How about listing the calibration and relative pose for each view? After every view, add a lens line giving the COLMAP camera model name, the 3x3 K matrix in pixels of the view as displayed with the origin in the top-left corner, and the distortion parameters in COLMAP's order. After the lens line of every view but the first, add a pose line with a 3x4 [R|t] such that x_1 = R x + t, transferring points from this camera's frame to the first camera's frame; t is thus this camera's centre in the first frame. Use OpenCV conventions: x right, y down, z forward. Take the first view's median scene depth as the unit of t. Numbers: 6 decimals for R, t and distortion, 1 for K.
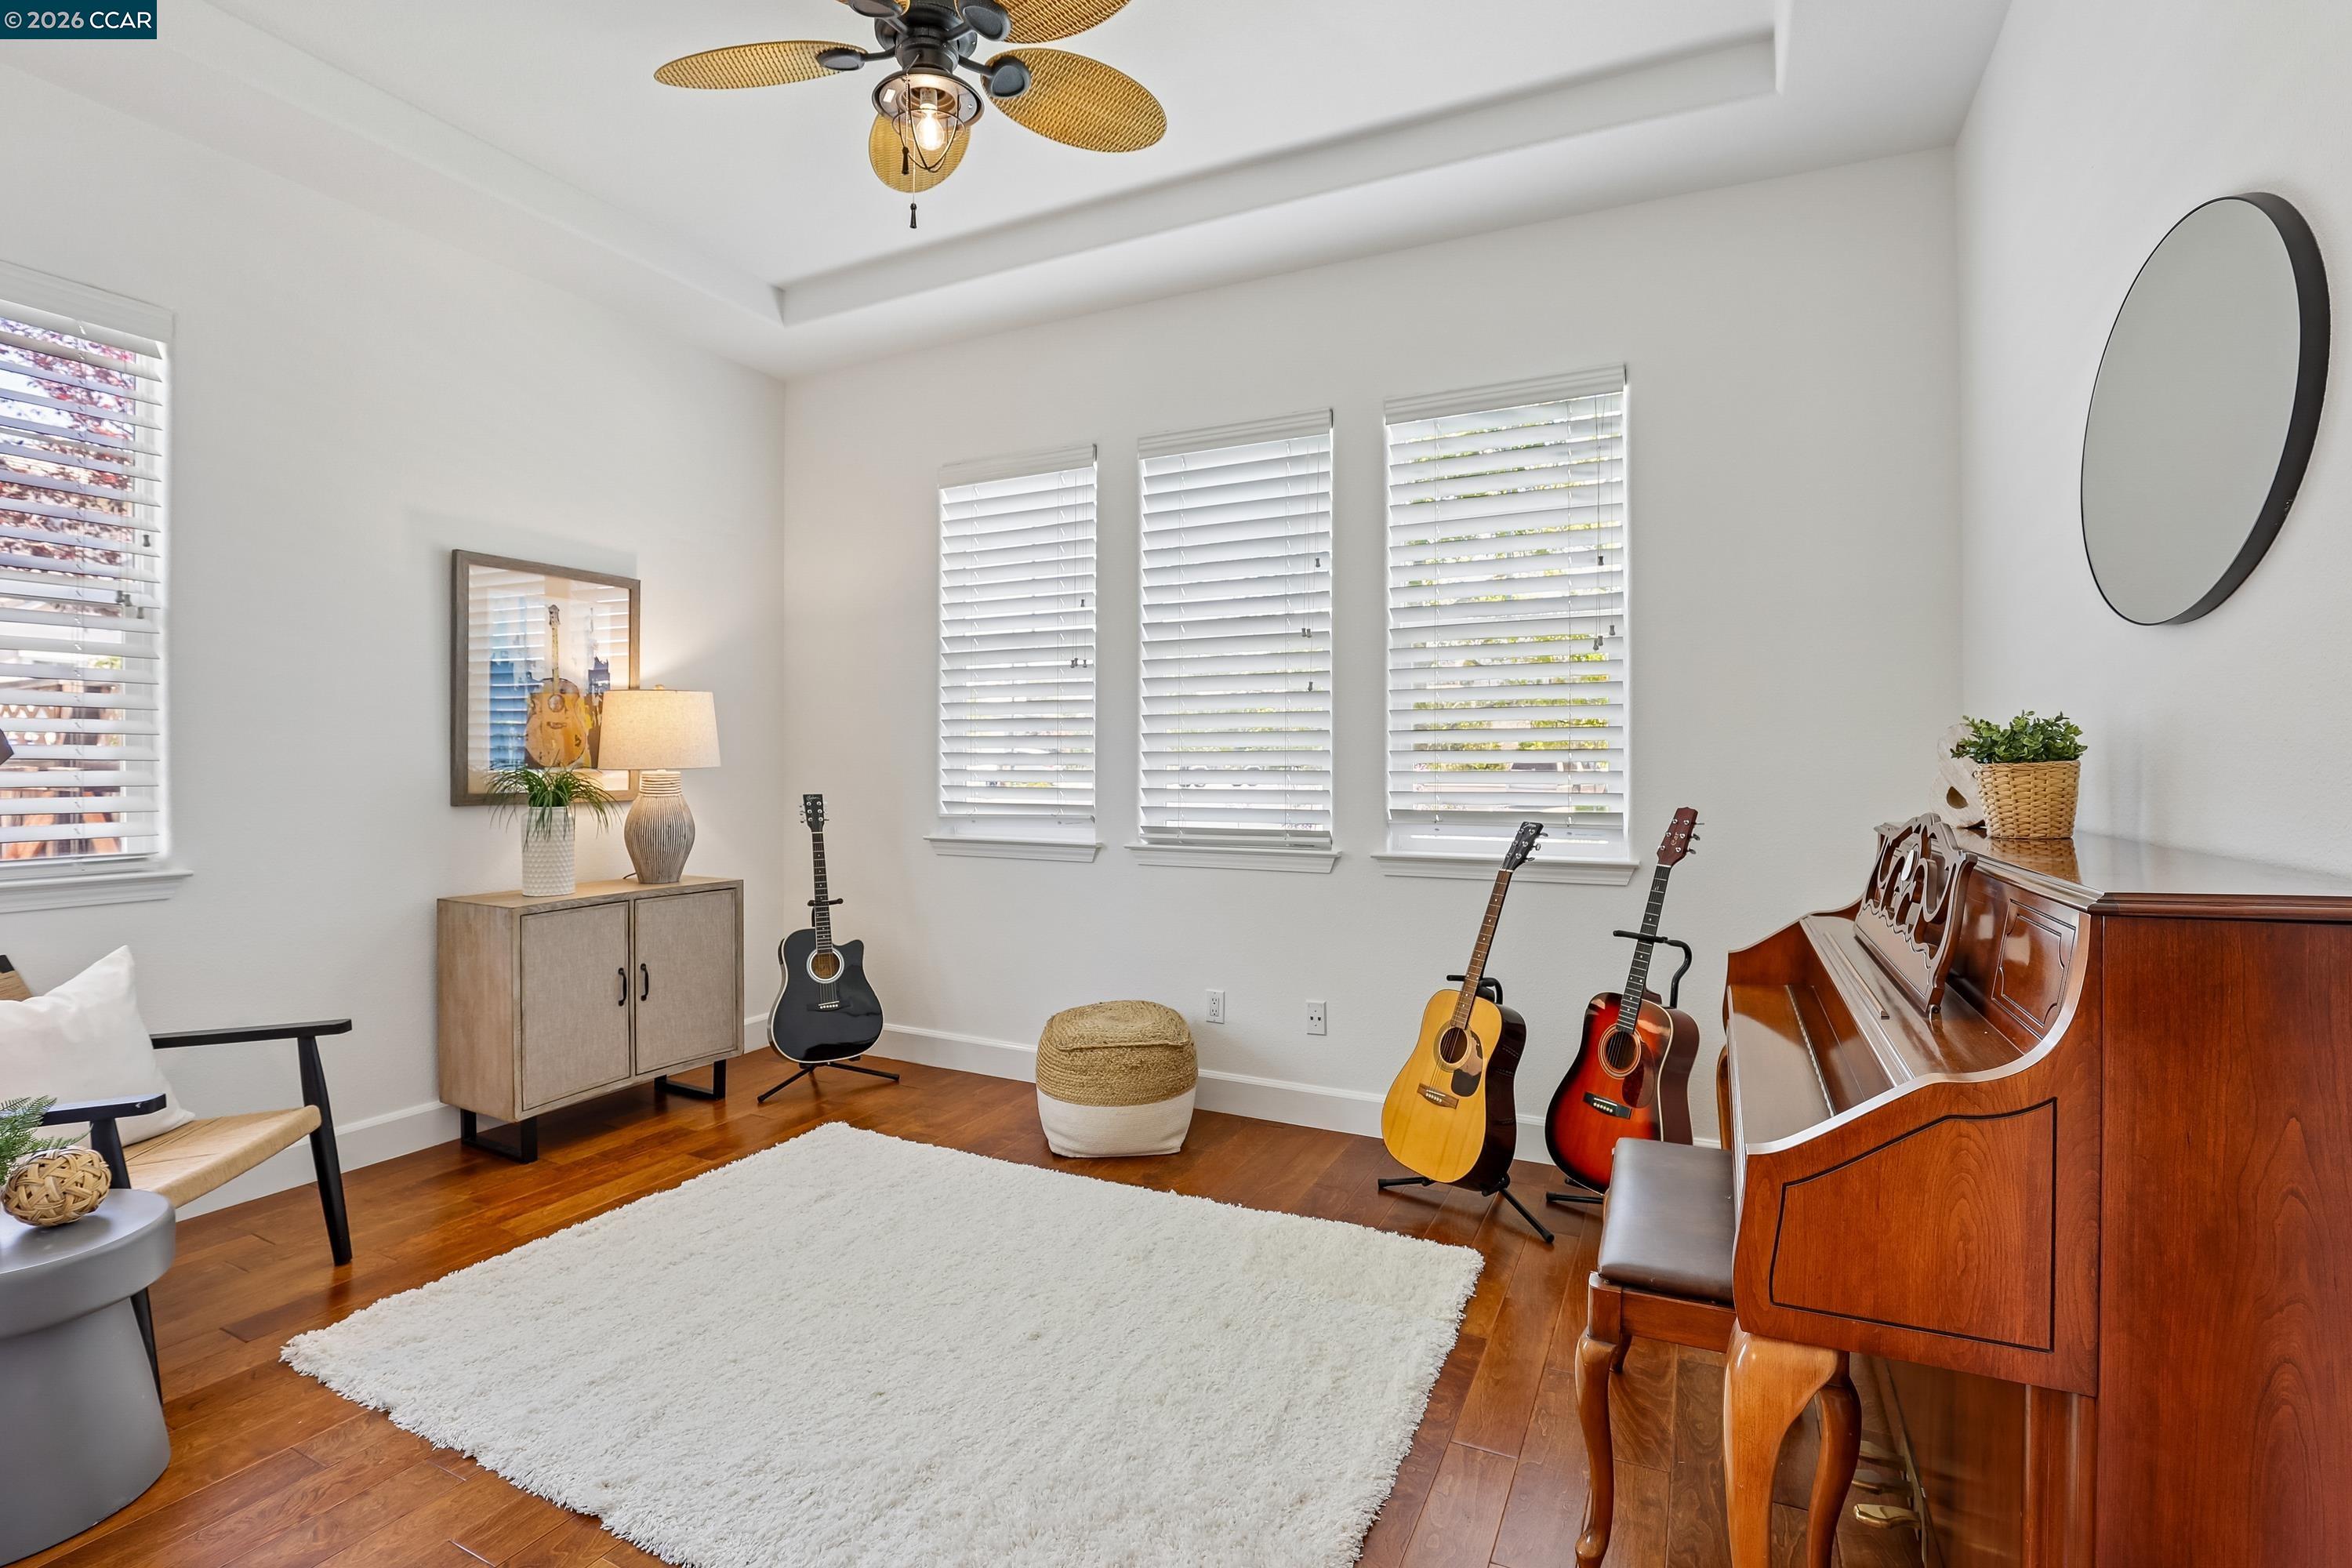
lens RADIAL K [[1074.9, 0, 1183.1], [0, 1074.9, 767.3], [0, 0, 1]] dist [-0.022307, -0.000708]
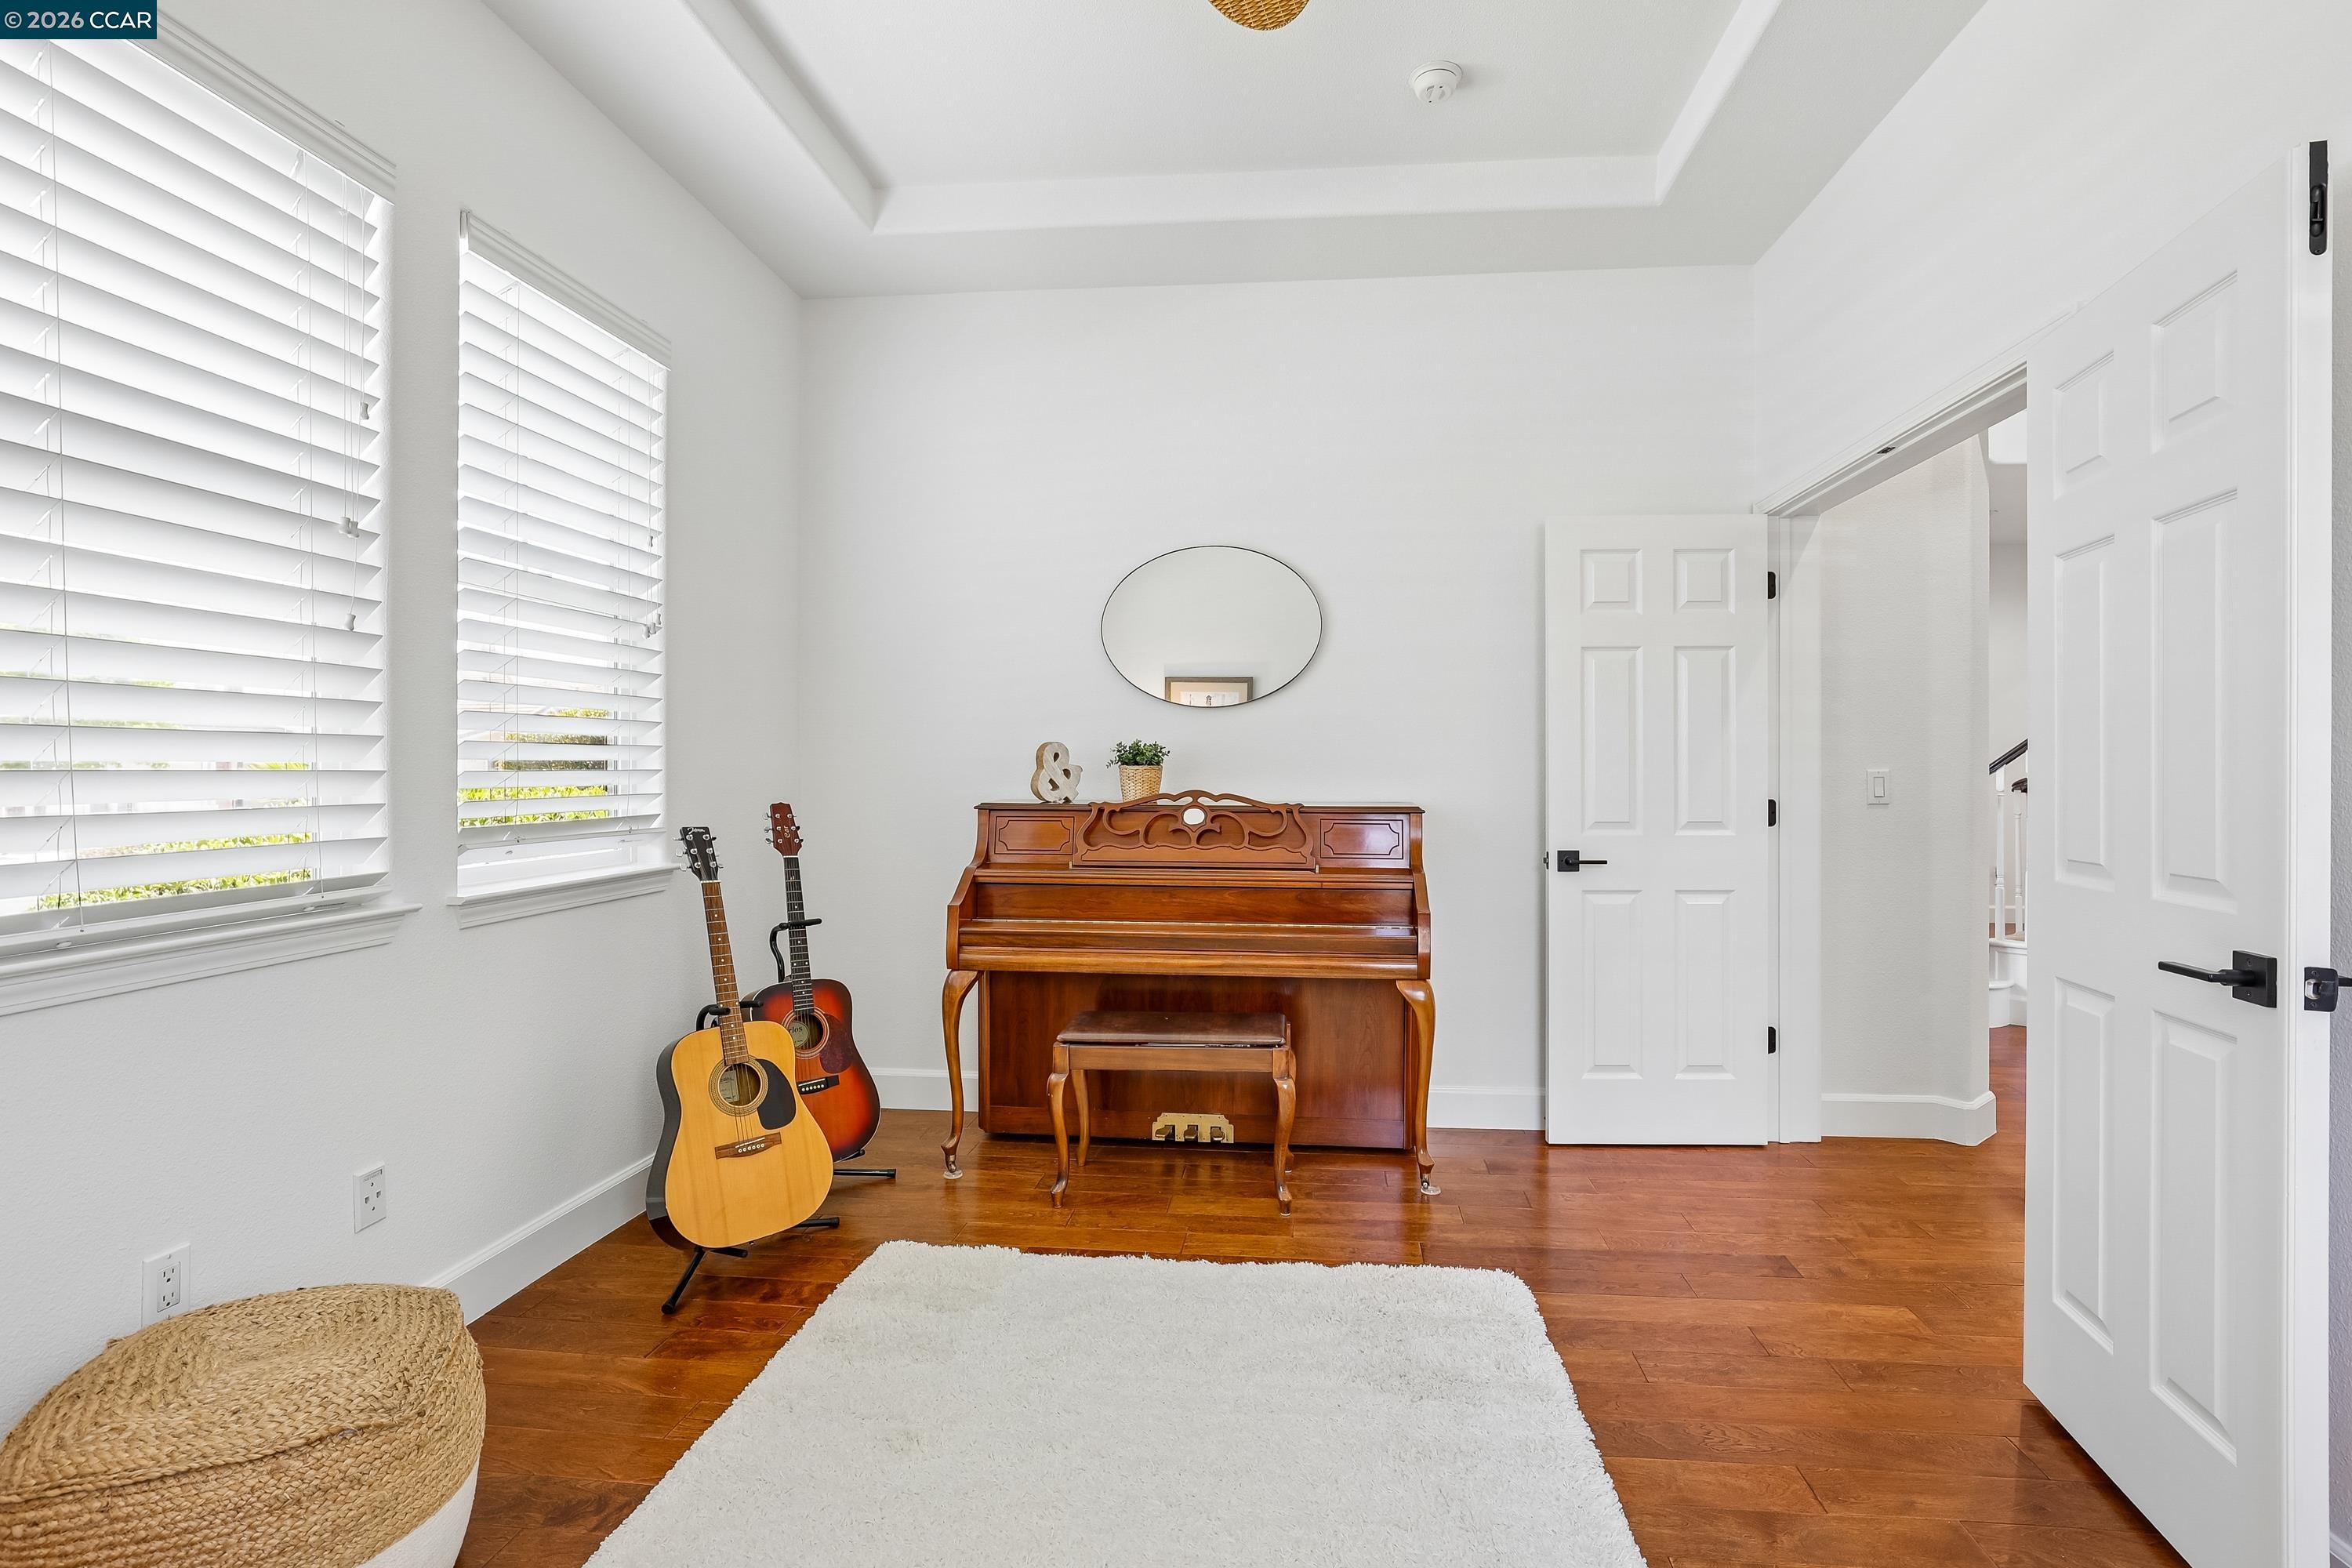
lens RADIAL K [[1074.9, 0, 1188.4], [0, 1074.9, 785.8], [0, 0, 1]] dist [-0.022307, -0.000708]
pose [[-0.340331, -0.013590, 0.940208, -0.560810], [0.000491, 0.999893, 0.014631, 0.003221], [-0.940306, 0.005441, -0.340288, 0.780996]]
